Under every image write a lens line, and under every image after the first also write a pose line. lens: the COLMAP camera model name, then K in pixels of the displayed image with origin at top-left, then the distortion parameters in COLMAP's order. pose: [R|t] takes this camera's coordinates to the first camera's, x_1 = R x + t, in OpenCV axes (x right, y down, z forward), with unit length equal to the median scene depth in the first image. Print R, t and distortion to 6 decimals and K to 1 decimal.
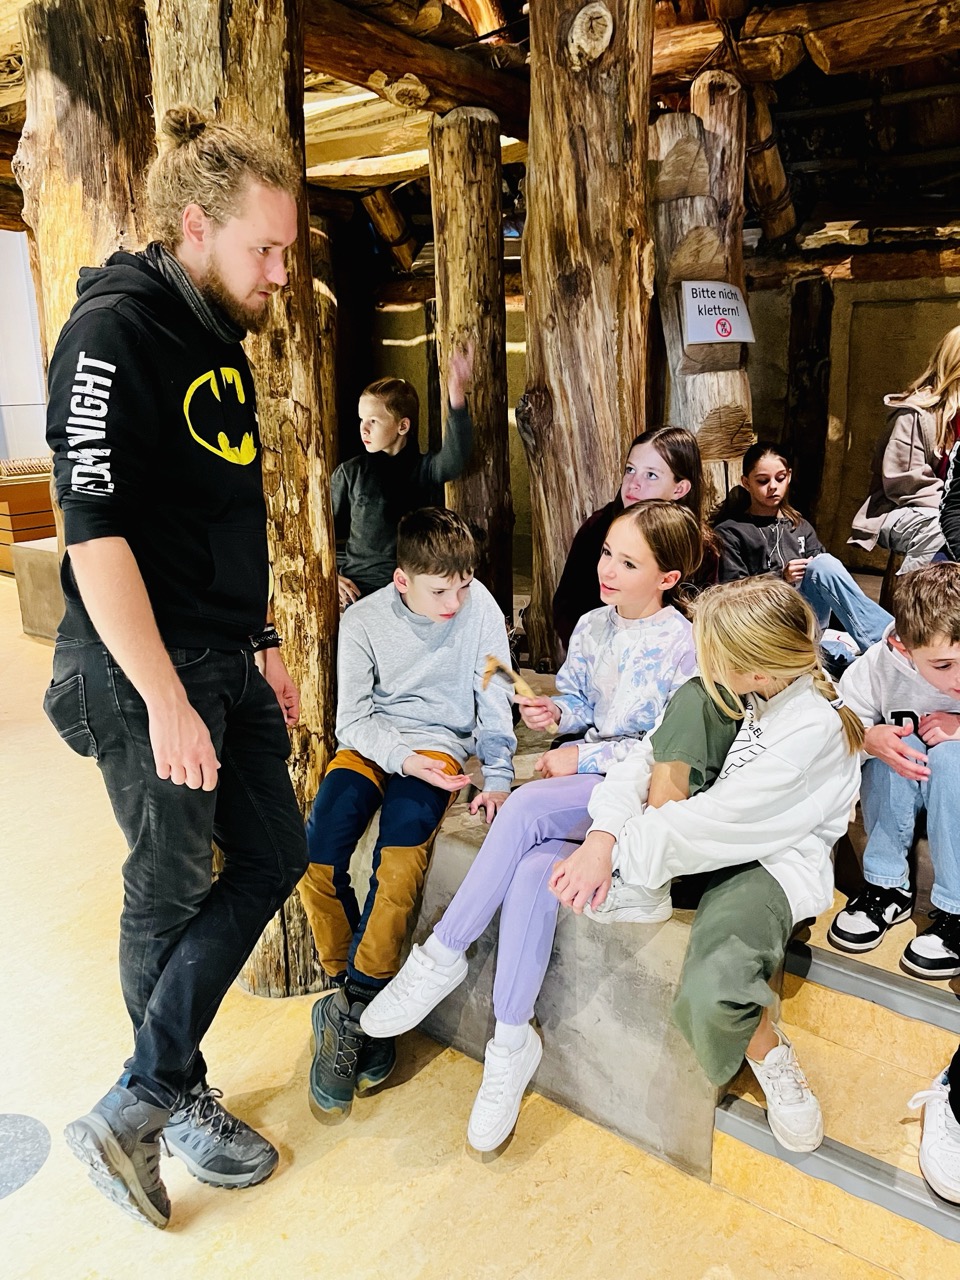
lens RADIAL K [[977.1, 0, 480.0], [0, 977.1, 640.0], [0, 0, 1]] dist [0.074281, -0.112462]
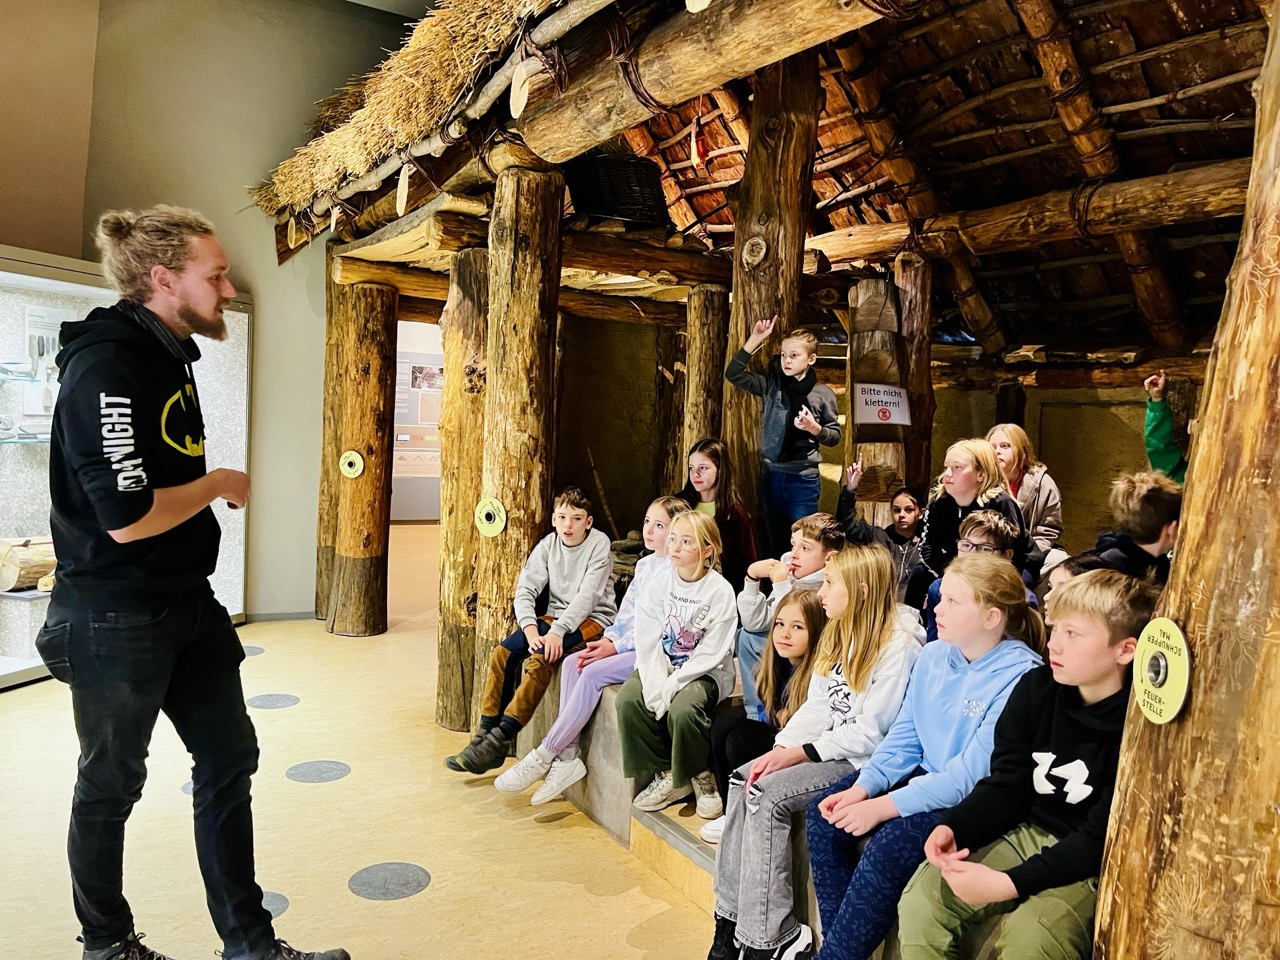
lens RADIAL K [[977.1, 0, 640.0], [0, 977.1, 480.0], [0, 0, 1]] dist [0.074281, -0.112462]
pose [[0.931230, 0.082478, -0.354976, 0.488404], [-0.157669, 0.969354, -0.188395, 0.127627], [0.328559, 0.231408, 0.915696, -0.499769]]
